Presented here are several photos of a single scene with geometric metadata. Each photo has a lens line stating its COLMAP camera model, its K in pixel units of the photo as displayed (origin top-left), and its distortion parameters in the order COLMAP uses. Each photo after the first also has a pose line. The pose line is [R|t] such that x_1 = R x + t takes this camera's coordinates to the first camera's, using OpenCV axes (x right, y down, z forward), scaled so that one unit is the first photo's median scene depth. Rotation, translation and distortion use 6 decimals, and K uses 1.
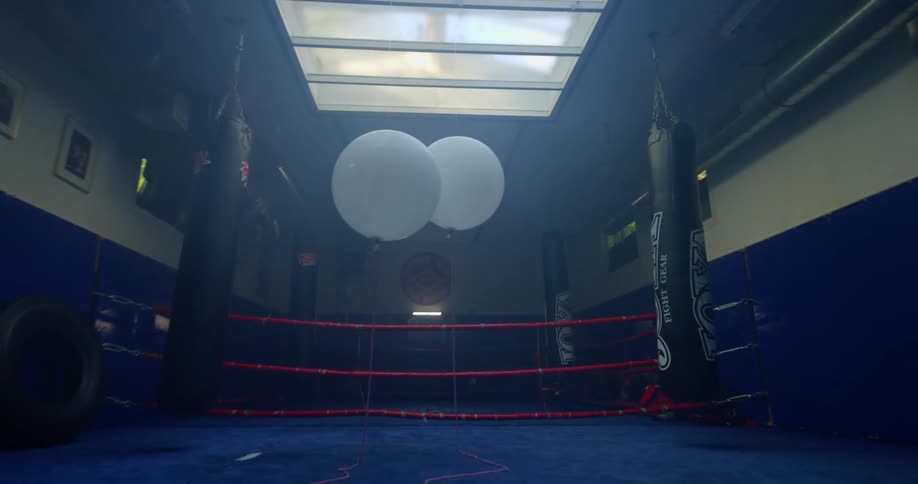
lens RADIAL K [[506.9, 0, 459.0], [0, 506.9, 242.0], [0, 0, 1]] dist [-0.003549, -0.000644]
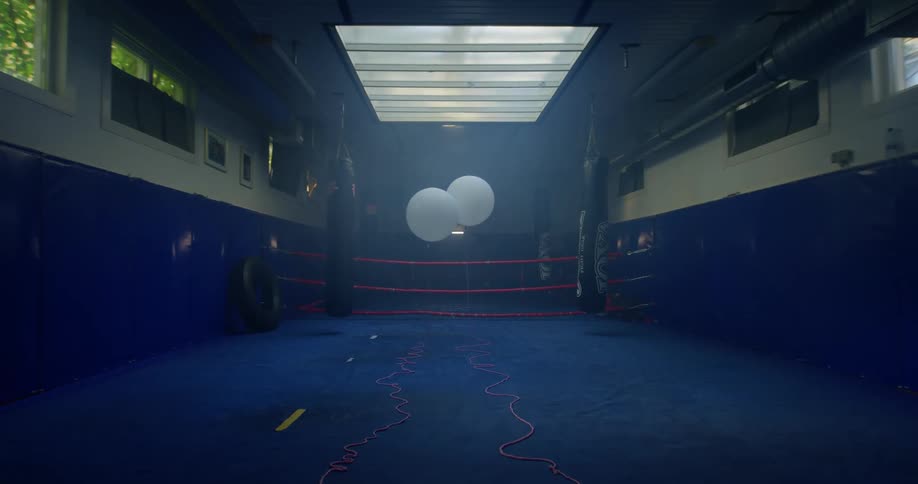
lens RADIAL K [[506.9, 0, 459.0], [0, 506.9, 242.0], [0, 0, 1]] dist [-0.003549, -0.000644]
pose [[0.999173, 0.002491, -0.040583, 0.025348], [0.006446, 0.975796, 0.218587, -0.315630], [0.040146, -0.218667, 0.974973, -0.716081]]
